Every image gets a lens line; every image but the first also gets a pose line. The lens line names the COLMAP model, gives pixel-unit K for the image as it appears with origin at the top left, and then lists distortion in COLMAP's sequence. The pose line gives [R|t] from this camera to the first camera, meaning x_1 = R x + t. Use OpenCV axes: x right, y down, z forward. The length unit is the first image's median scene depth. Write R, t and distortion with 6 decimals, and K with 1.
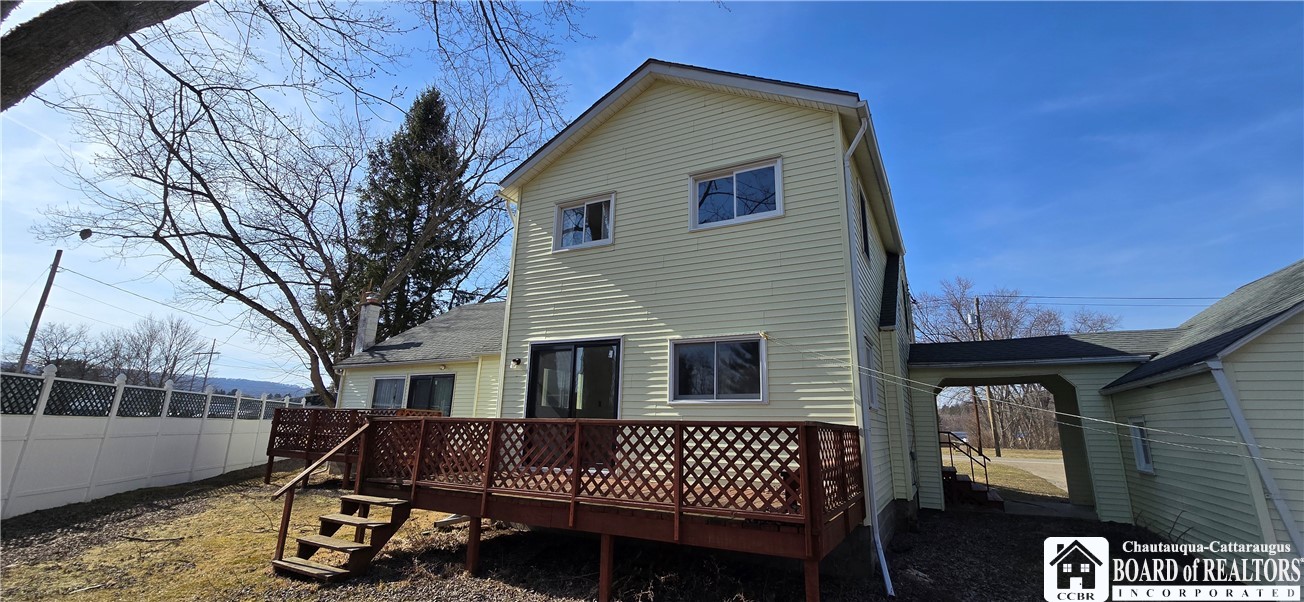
lens RADIAL K [[531.9, 0, 659.7], [0, 531.9, 291.8], [0, 0, 1]] dist [-0.000283, -0.003408]
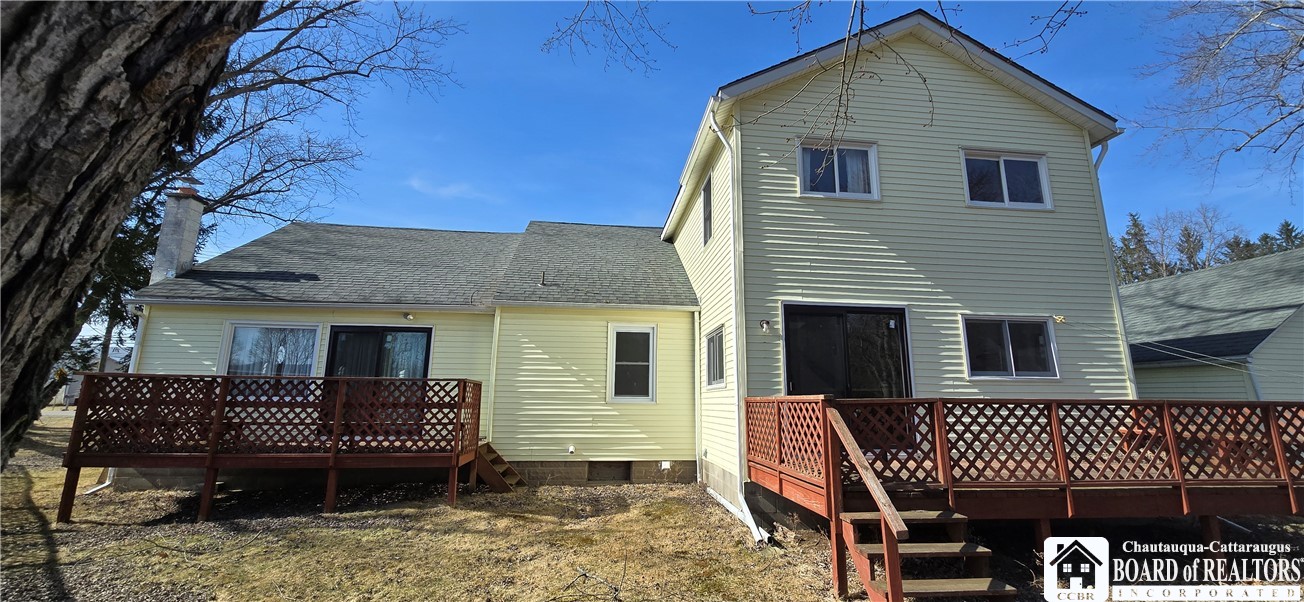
lens RADIAL K [[531.9, 0, 659.7], [0, 531.9, 291.8], [0, 0, 1]] dist [-0.000283, -0.003408]
pose [[0.830031, 0.103314, 0.548064, -0.971837], [-0.133666, 0.990903, 0.015643, 0.107473], [-0.541462, -0.086242, 0.836290, 0.493594]]
